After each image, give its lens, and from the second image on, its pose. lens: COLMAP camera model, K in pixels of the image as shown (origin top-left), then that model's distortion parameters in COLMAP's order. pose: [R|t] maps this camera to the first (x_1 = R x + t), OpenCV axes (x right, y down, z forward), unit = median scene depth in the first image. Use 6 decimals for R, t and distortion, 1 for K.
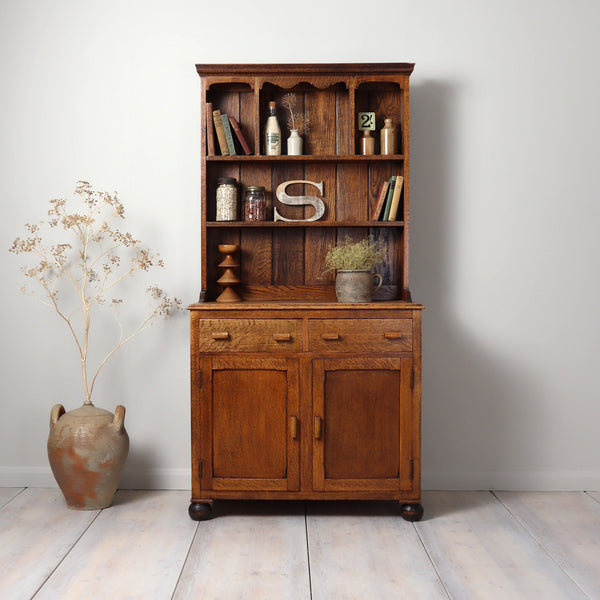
lens RADIAL K [[598.4, 0, 298.6], [0, 598.4, 283.3], [0, 0, 1]] dist [-0.001262, -0.002969]
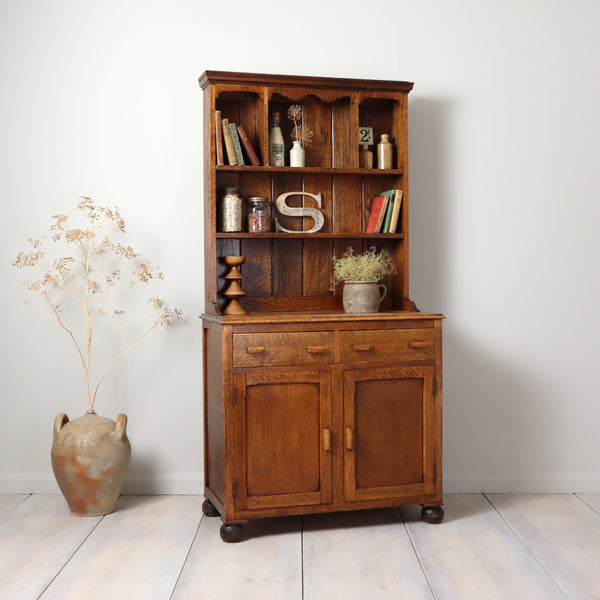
lens RADIAL K [[598.4, 0, 298.6], [0, 598.4, 283.3], [0, 0, 1]] dist [-0.001262, -0.002969]
pose [[0.980224, -0.008672, 0.197699, -0.216938], [0.011113, 0.999875, -0.011241, -0.008516], [-0.197577, 0.013216, 0.980198, 0.022918]]
